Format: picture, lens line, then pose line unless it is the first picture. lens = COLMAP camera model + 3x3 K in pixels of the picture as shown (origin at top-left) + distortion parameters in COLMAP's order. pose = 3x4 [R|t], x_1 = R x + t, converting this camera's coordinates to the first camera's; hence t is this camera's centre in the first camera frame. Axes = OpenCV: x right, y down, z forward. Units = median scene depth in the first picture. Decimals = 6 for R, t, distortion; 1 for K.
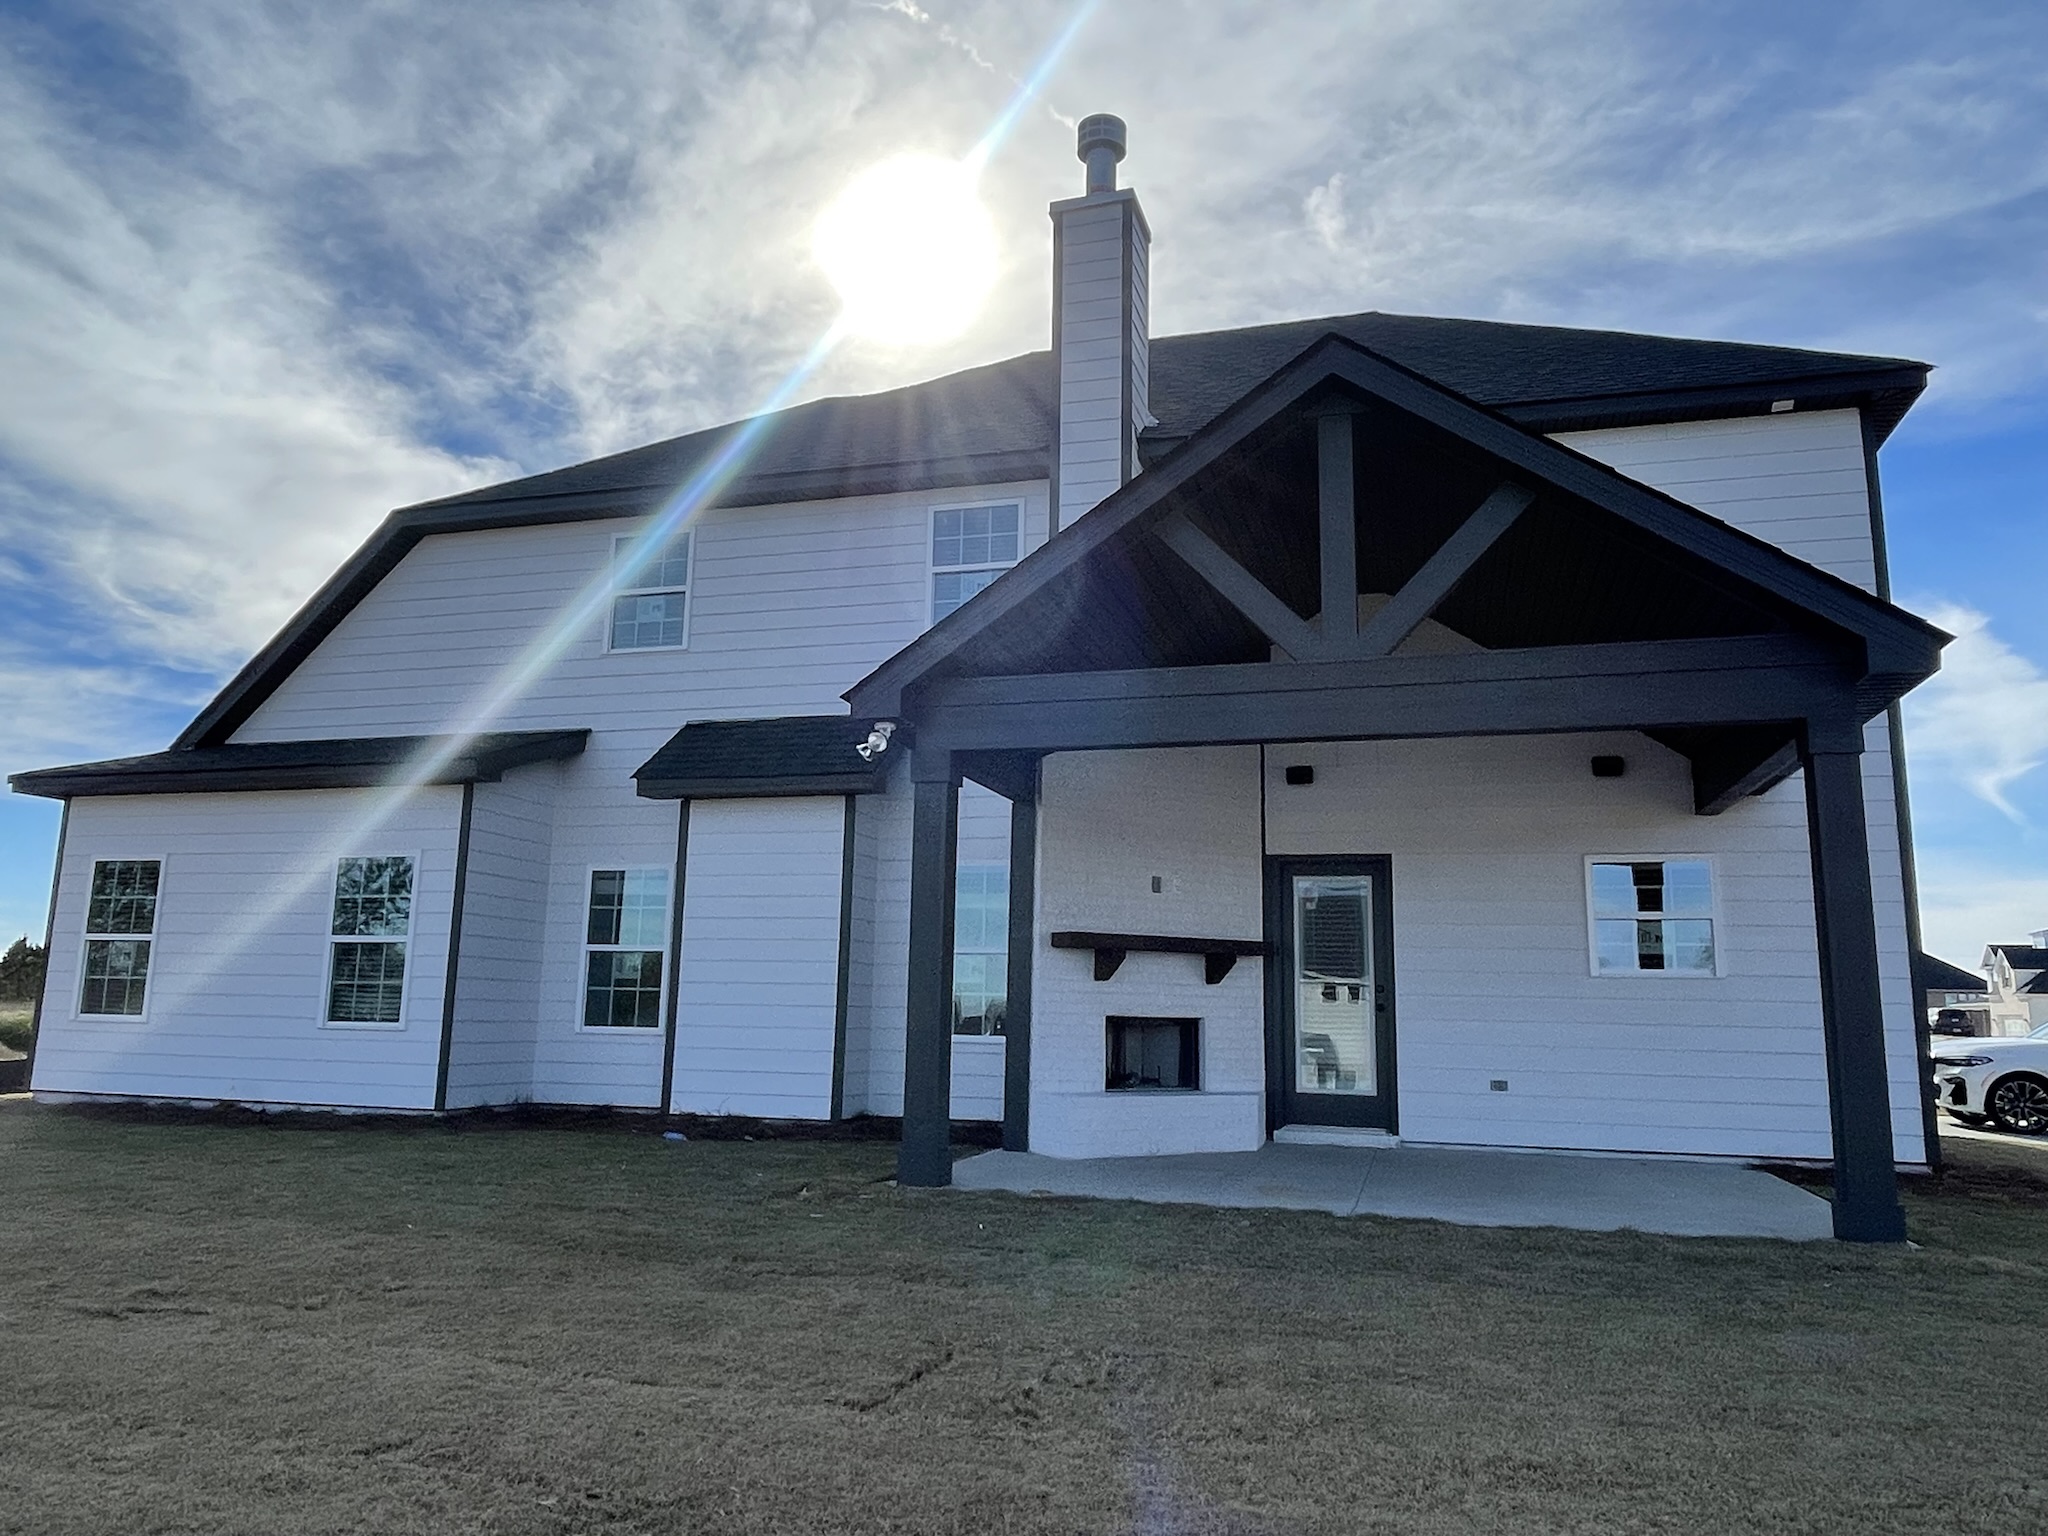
lens RADIAL K [[1440.2, 0, 1012.1], [0, 1440.2, 734.0], [0, 0, 1]] dist [0.001207, -0.010802]
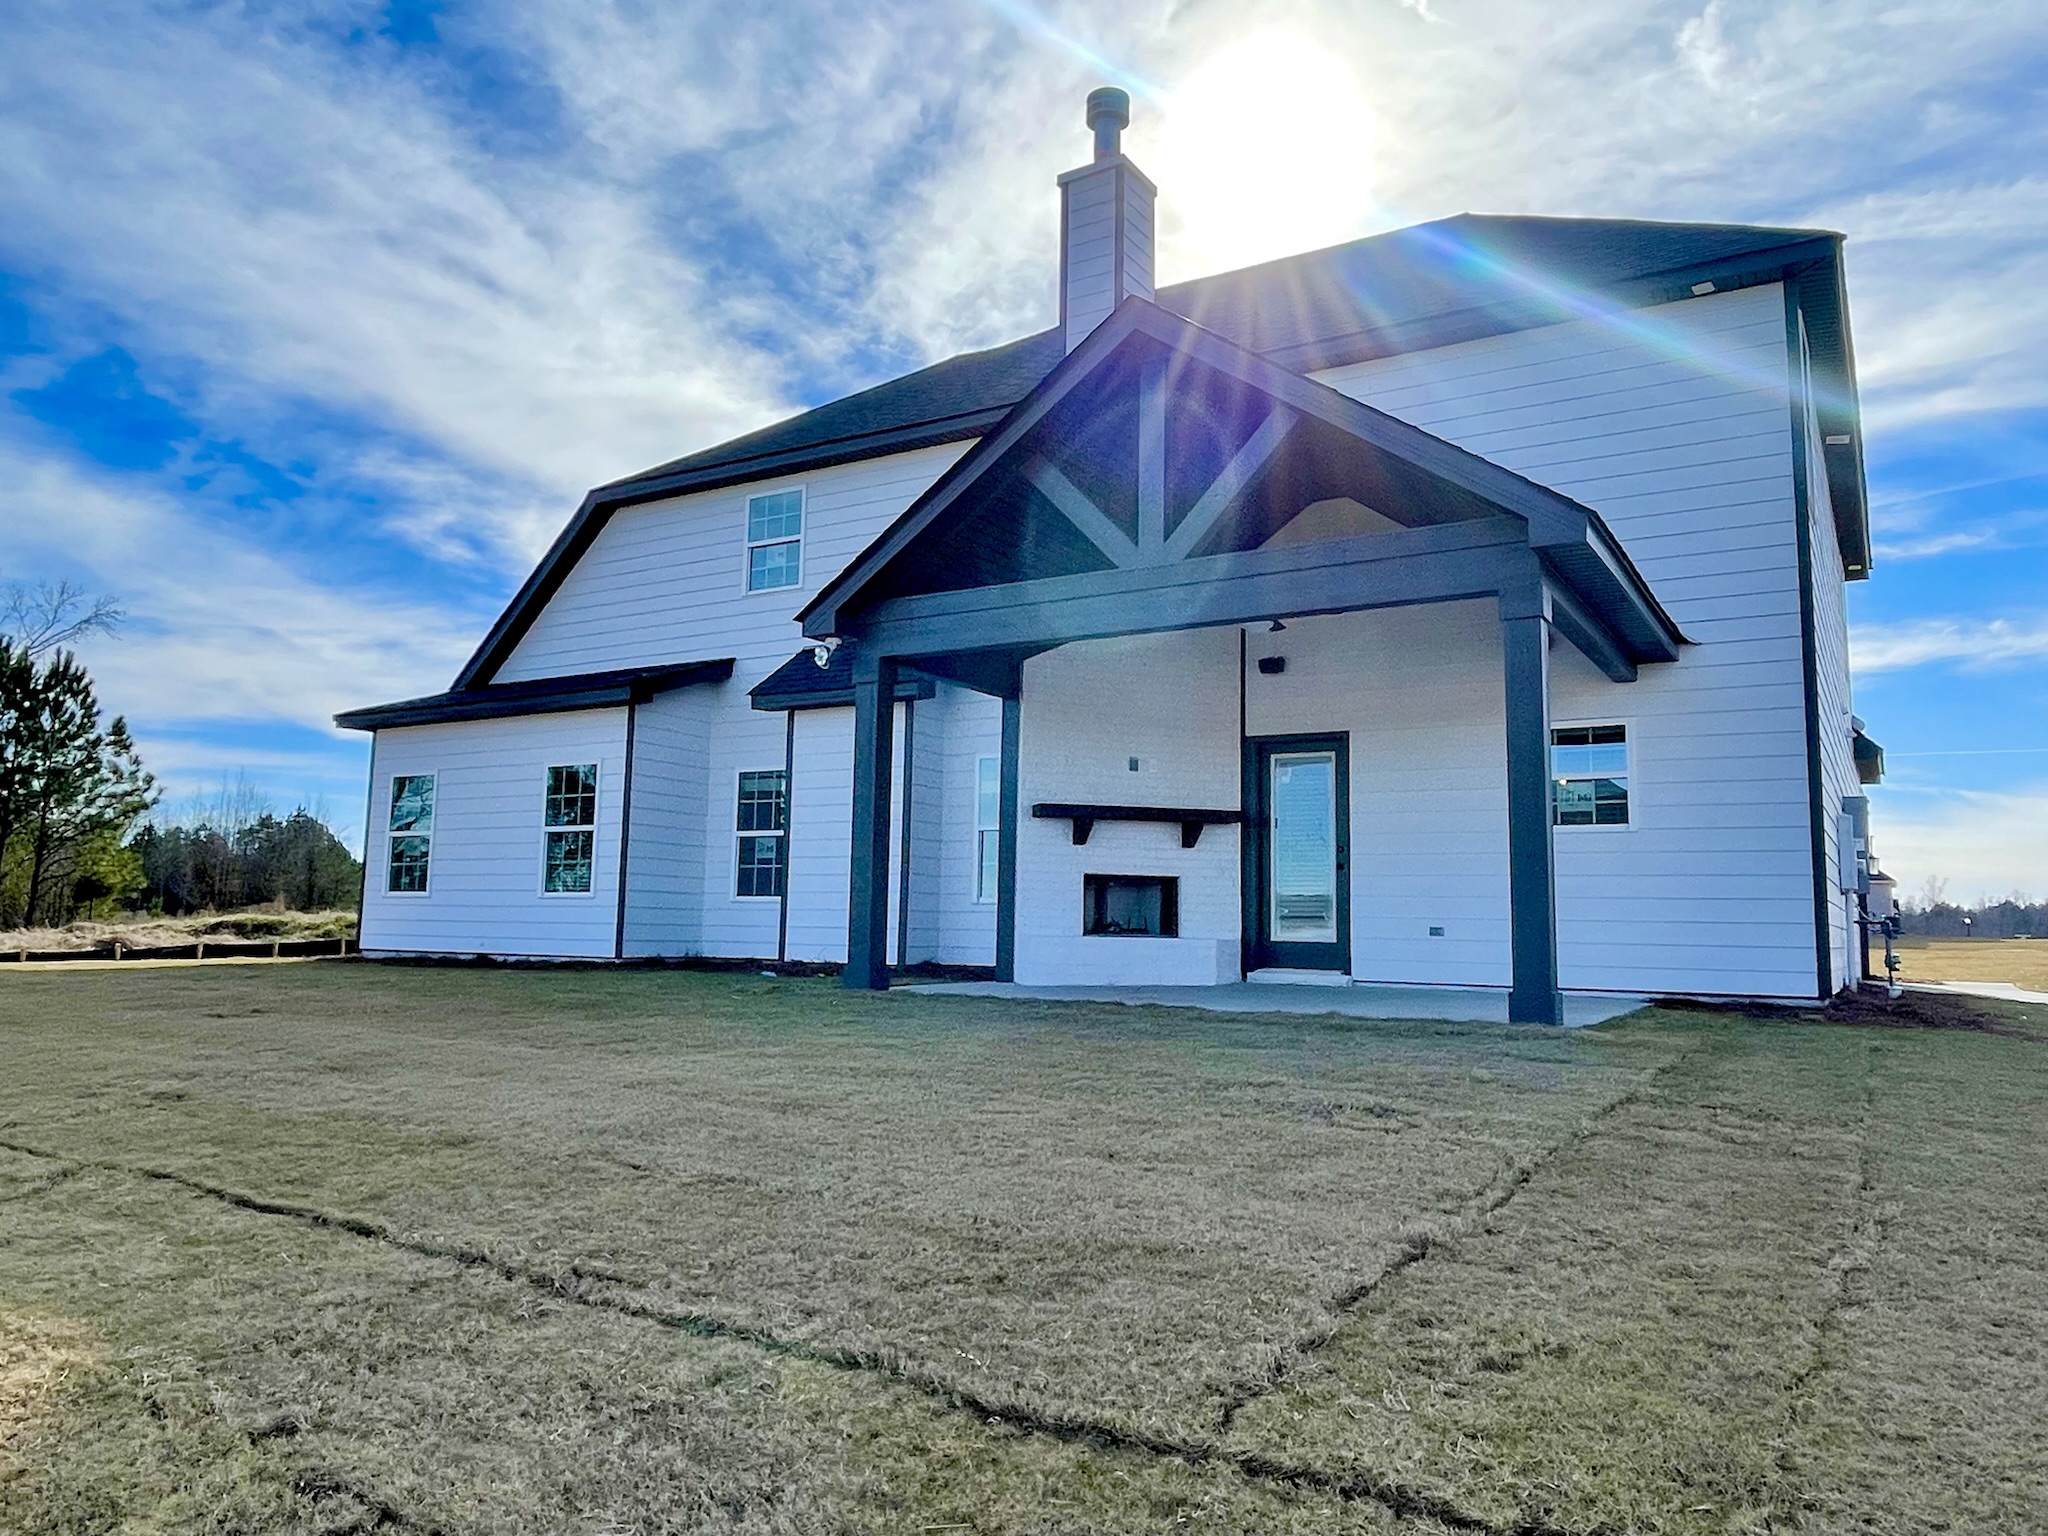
lens RADIAL K [[1440.2, 0, 984.3], [0, 1440.2, 749.7], [0, 0, 1]] dist [0.001207, -0.010802]
pose [[0.964353, -0.034070, -0.262418, 0.227005], [0.050371, 0.997179, 0.055641, 0.016635], [0.259782, -0.066876, 0.963349, -0.127690]]
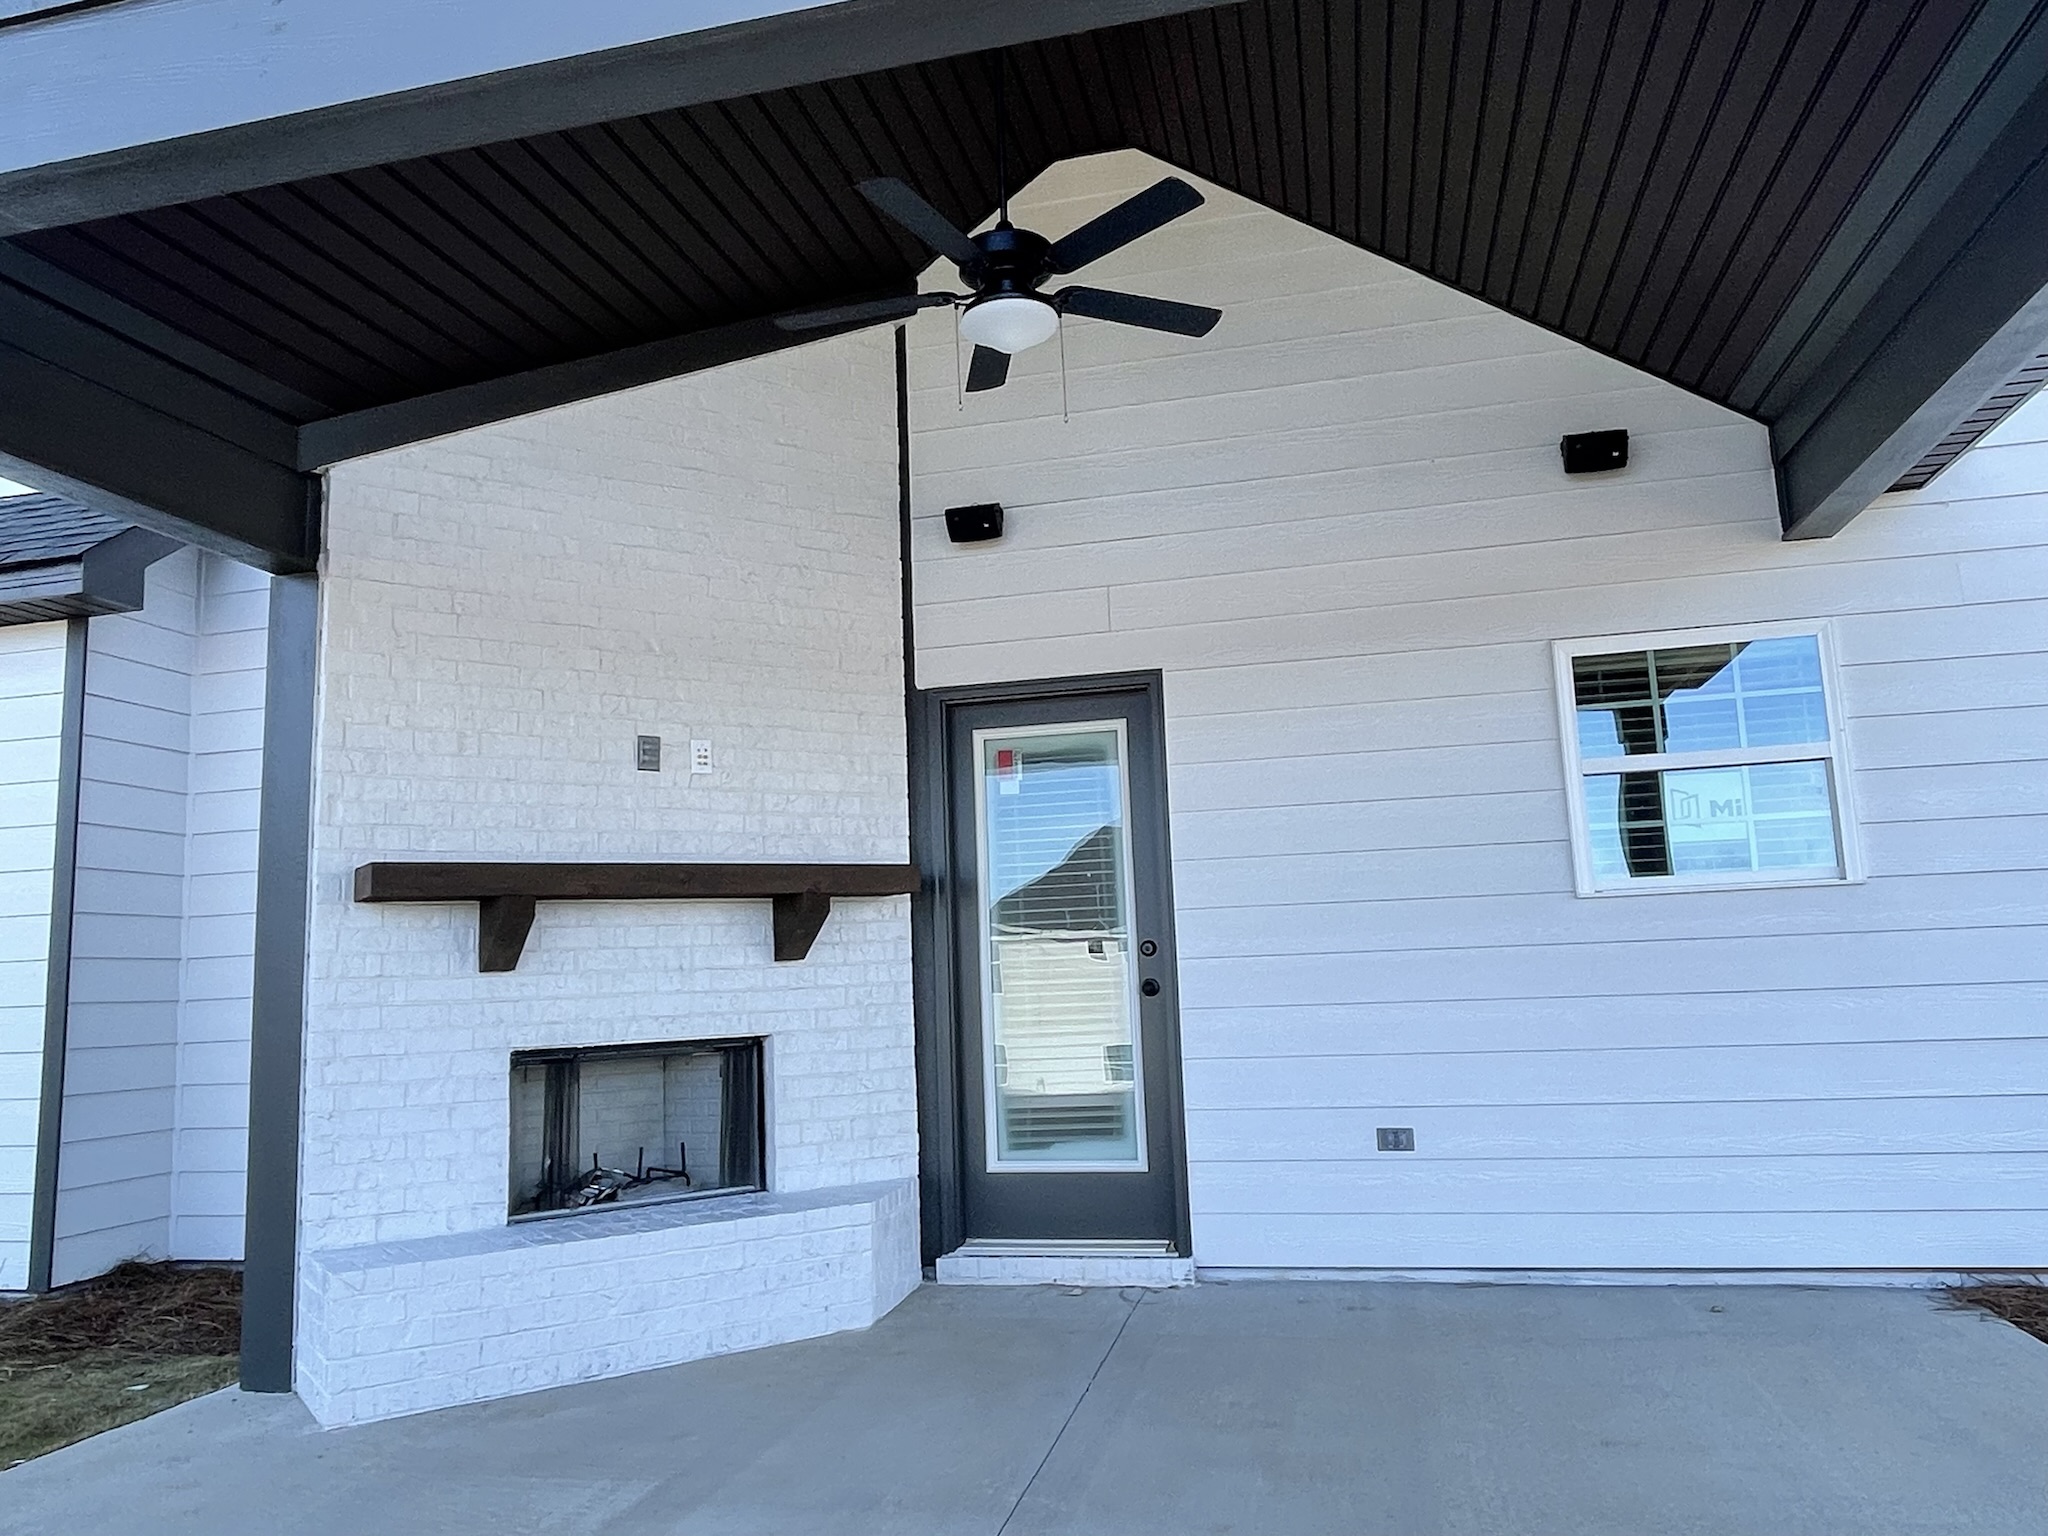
lens RADIAL K [[1489.7, 0, 1021.3], [0, 1489.7, 734.8], [0, 0, 1]] dist [0.002127, 0.000955]
pose [[0.995570, -0.049136, 0.080165, 0.140595], [0.046750, 0.998414, 0.031384, 0.069821], [-0.081580, -0.027497, 0.996287, 0.404208]]
